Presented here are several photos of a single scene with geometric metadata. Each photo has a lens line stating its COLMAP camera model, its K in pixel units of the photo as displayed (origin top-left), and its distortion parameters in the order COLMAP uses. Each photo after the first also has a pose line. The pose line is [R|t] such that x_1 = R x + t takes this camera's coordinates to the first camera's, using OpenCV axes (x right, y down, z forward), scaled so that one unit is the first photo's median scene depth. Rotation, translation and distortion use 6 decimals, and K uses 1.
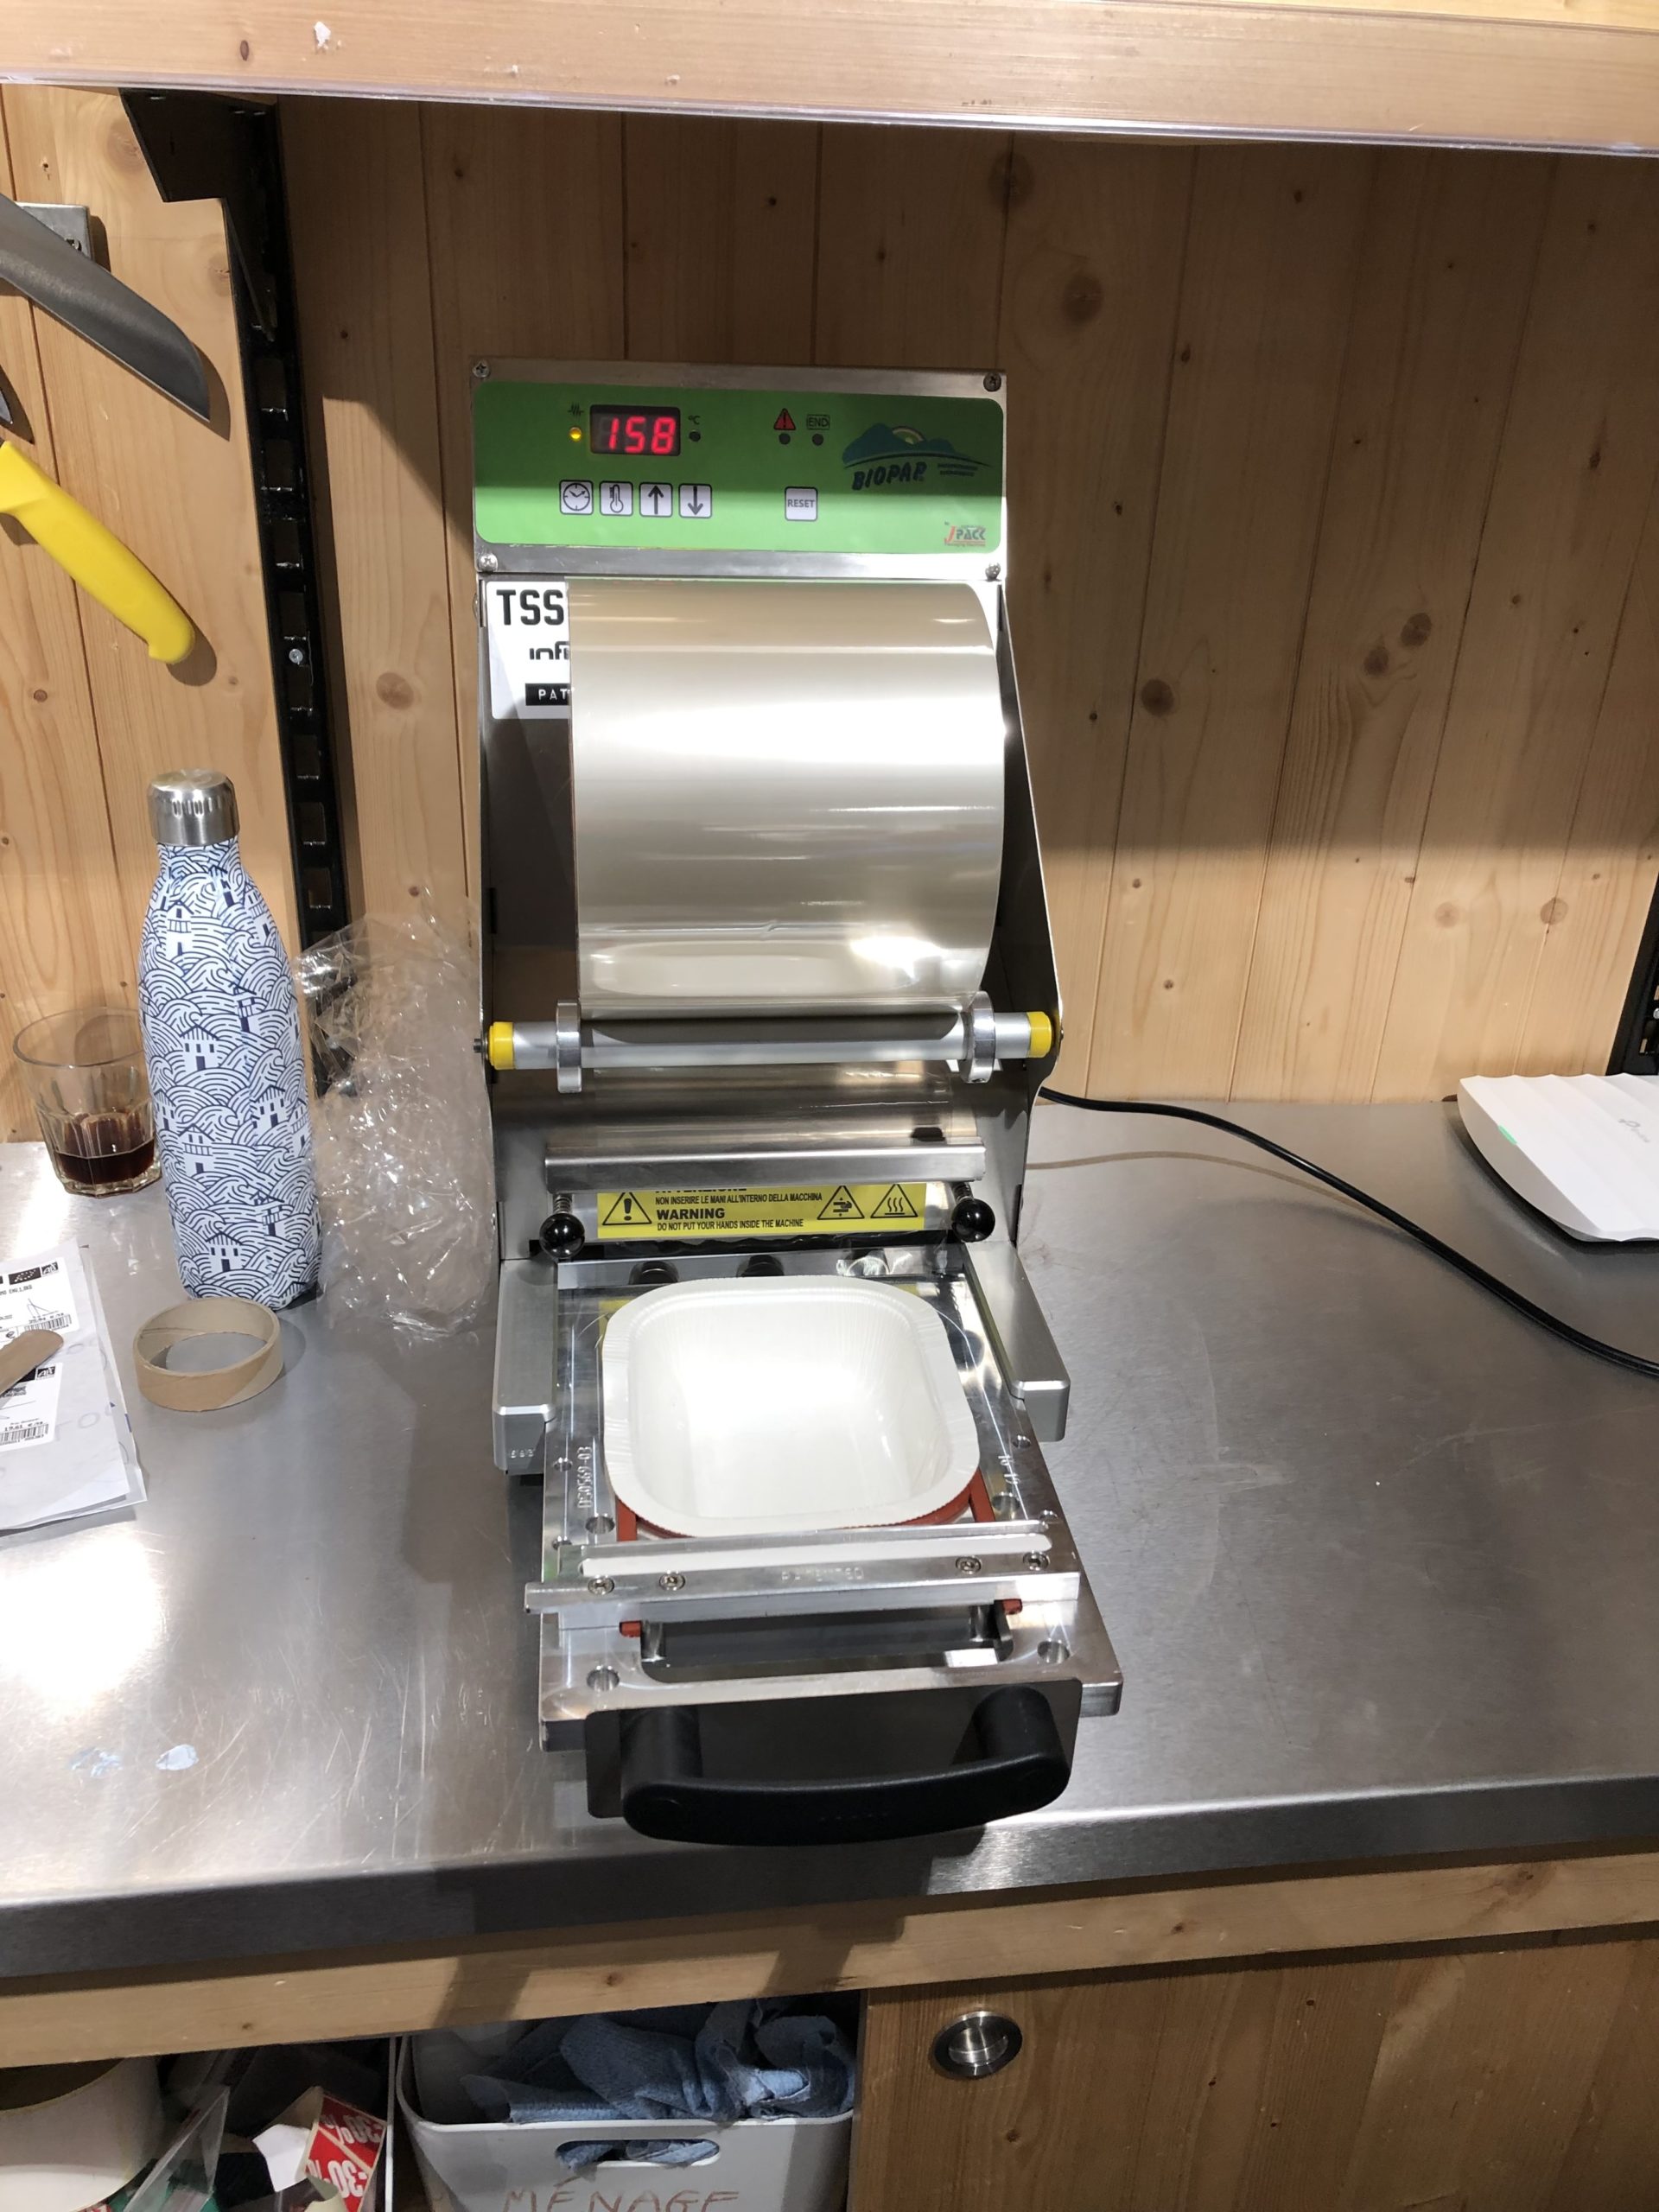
lens RADIAL K [[1804.6, 0, 820.3], [0, 1804.6, 1093.8], [0, 0, 1]] dist [0.048963, -0.048114]
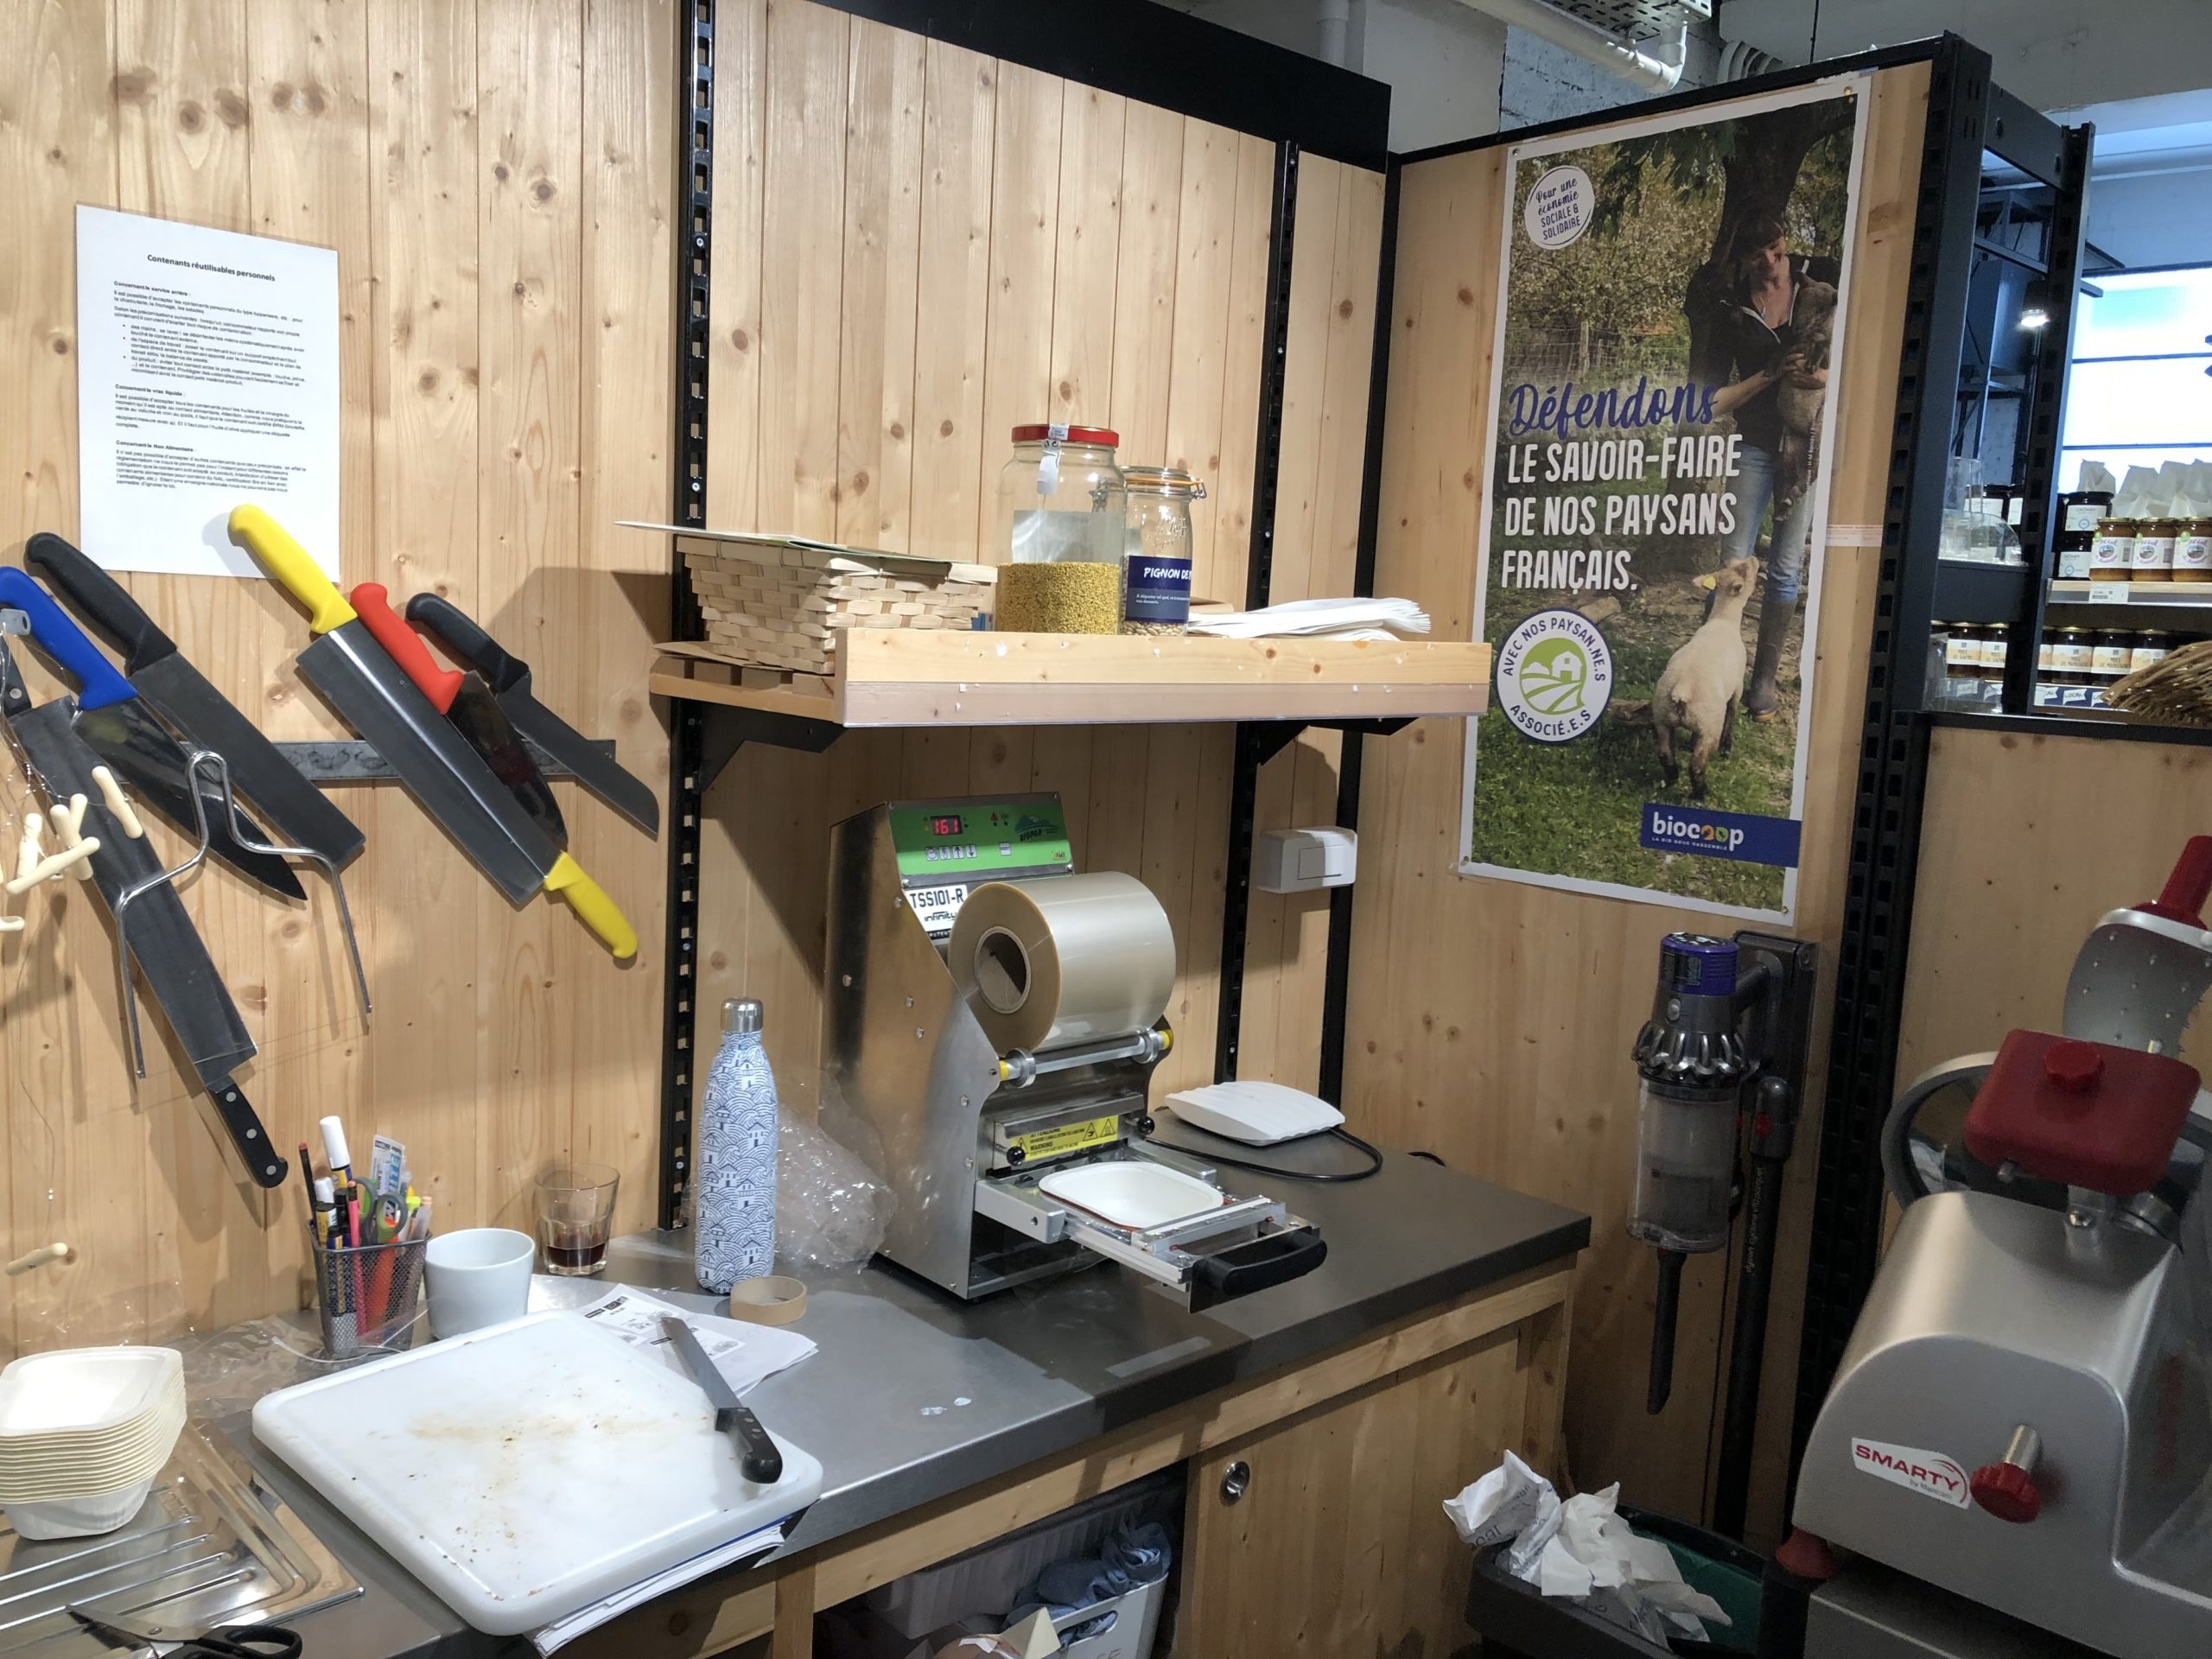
lens RADIAL K [[1804.6, 0, 1081.6], [0, 1804.6, 840.2], [0, 0, 1]] dist [0.048963, -0.048114]
pose [[0.809742, -0.073484, 0.582167, -1.218822], [0.242629, 0.945272, -0.218158, 0.193302], [-0.534275, 0.317902, 0.783255, -0.856114]]
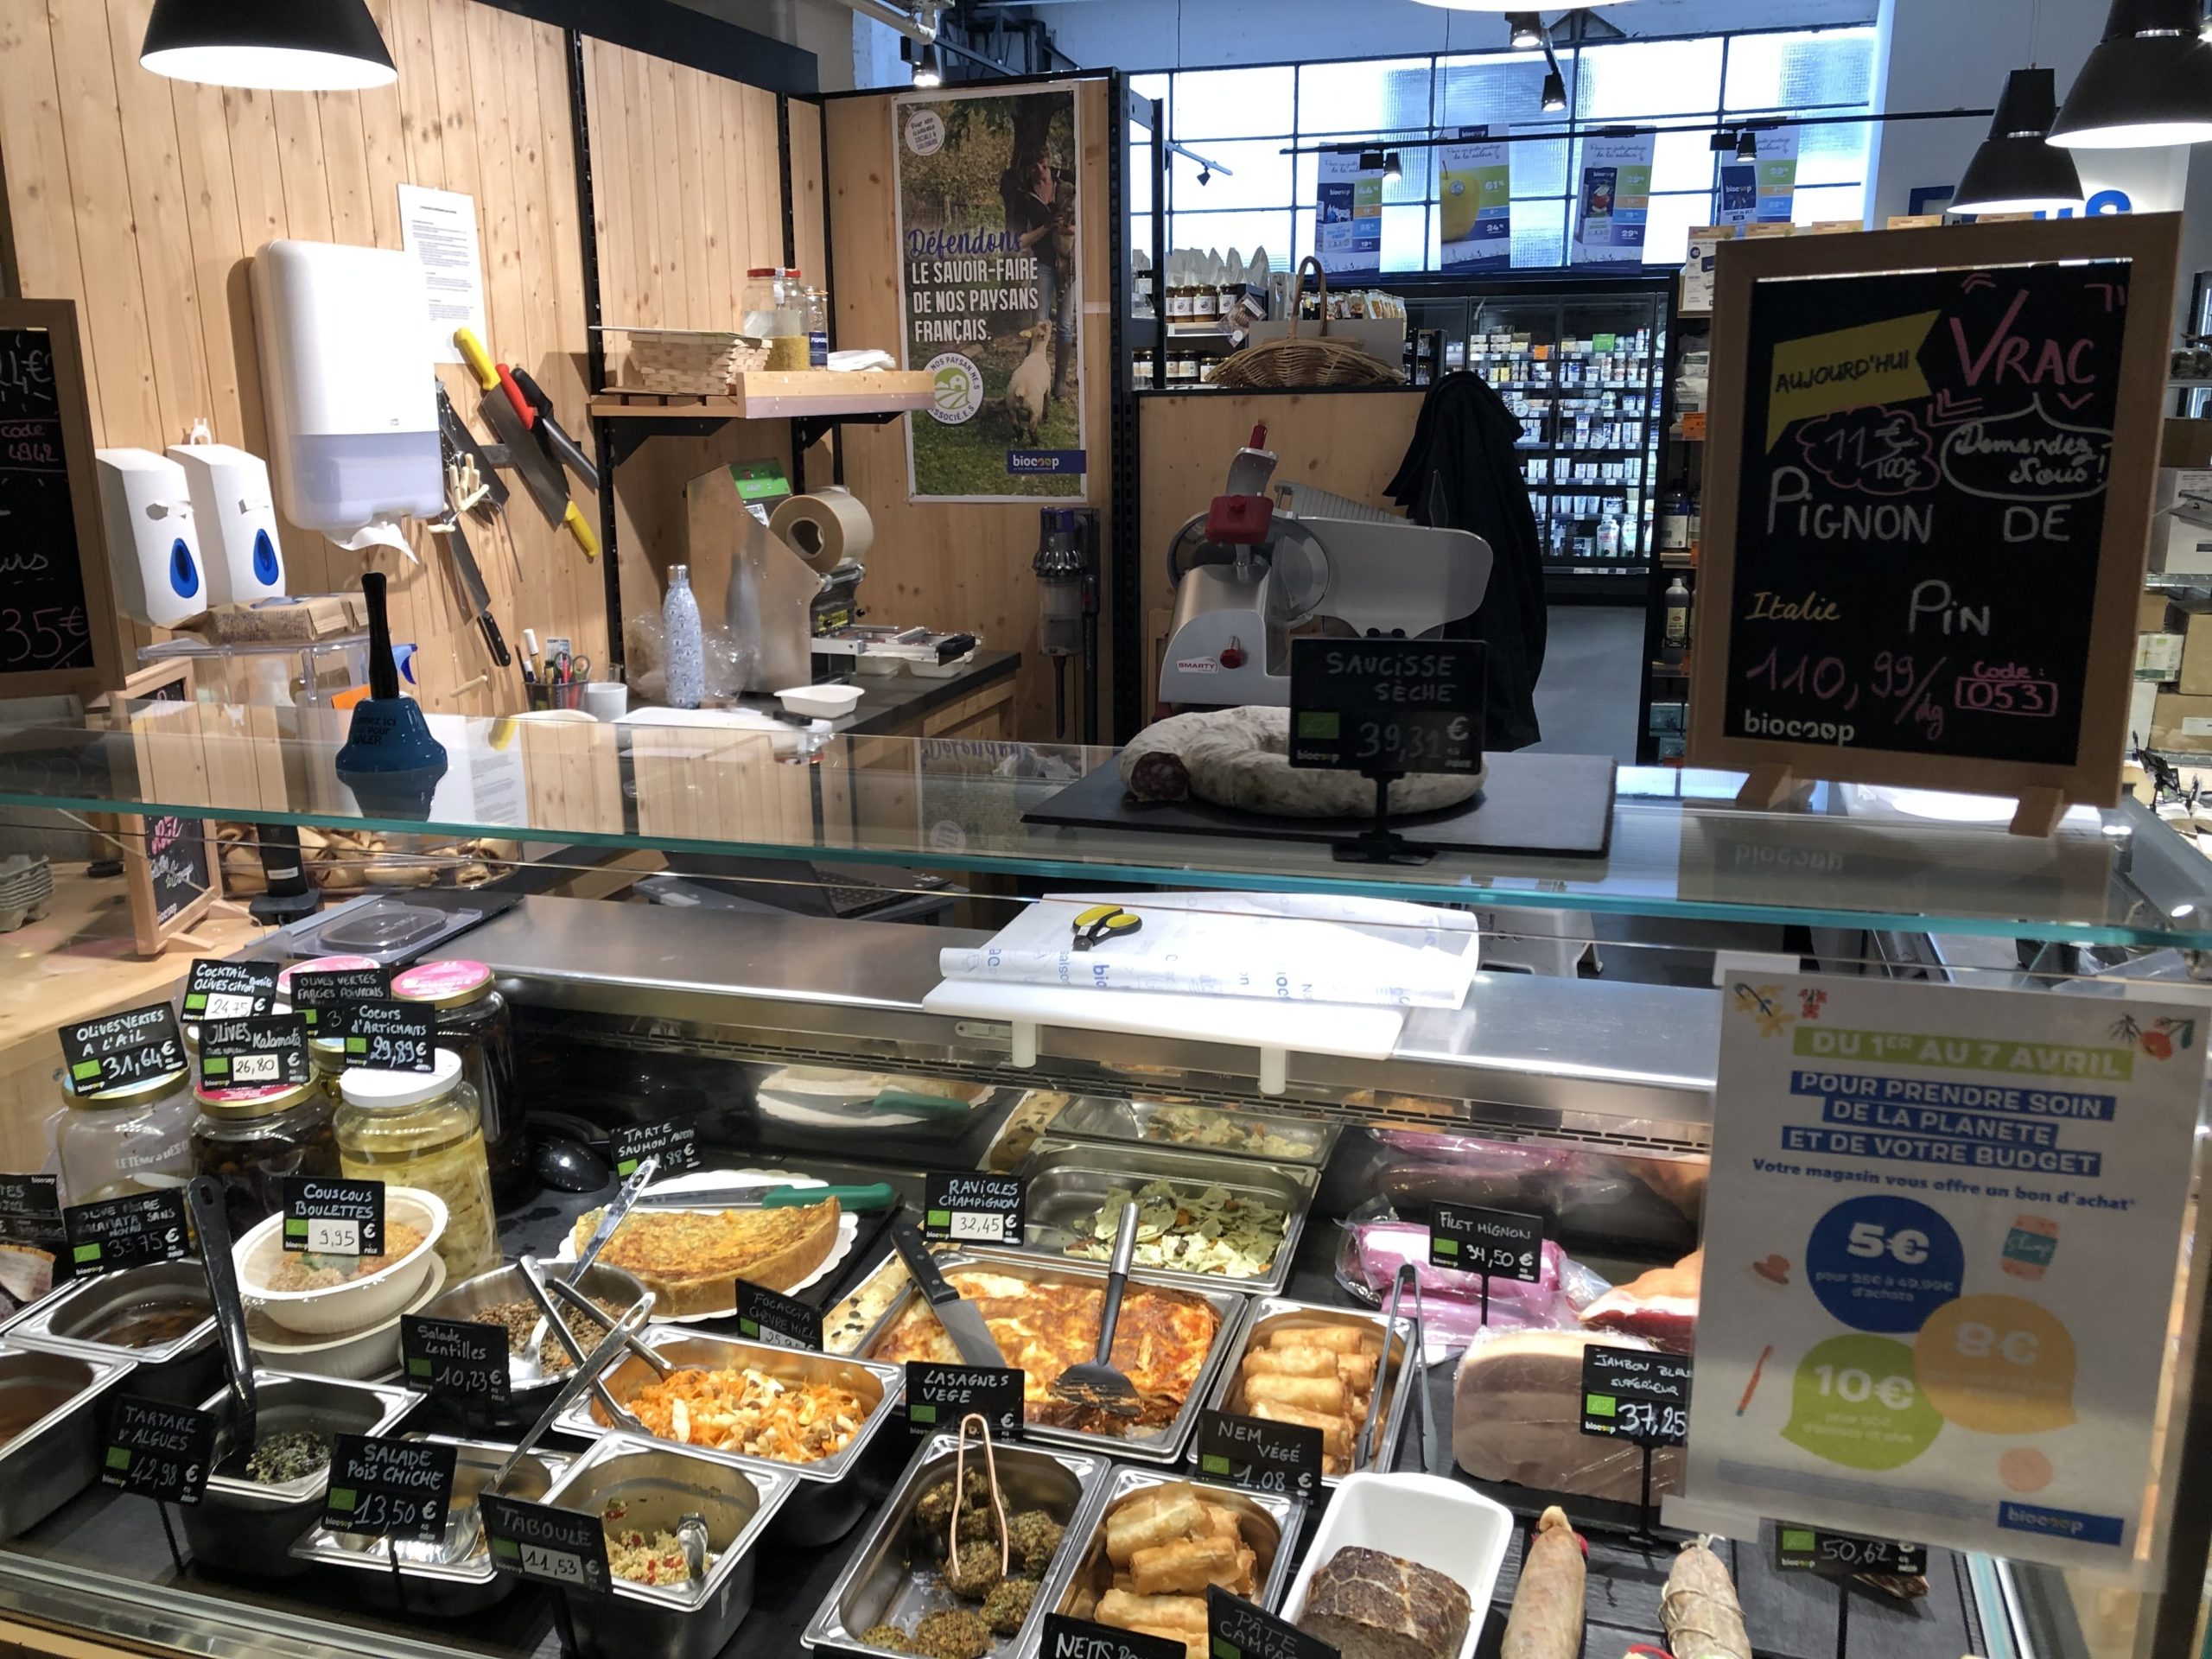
lens RADIAL K [[1804.6, 0, 1053.5], [0, 1804.6, 833.8], [0, 0, 1]] dist [0.048963, -0.048114]
pose [[0.425687, -0.257591, 0.867431, -3.774149], [0.425714, 0.902919, 0.059212, 0.510117], [-0.798472, 0.344071, 0.494021, -1.541715]]
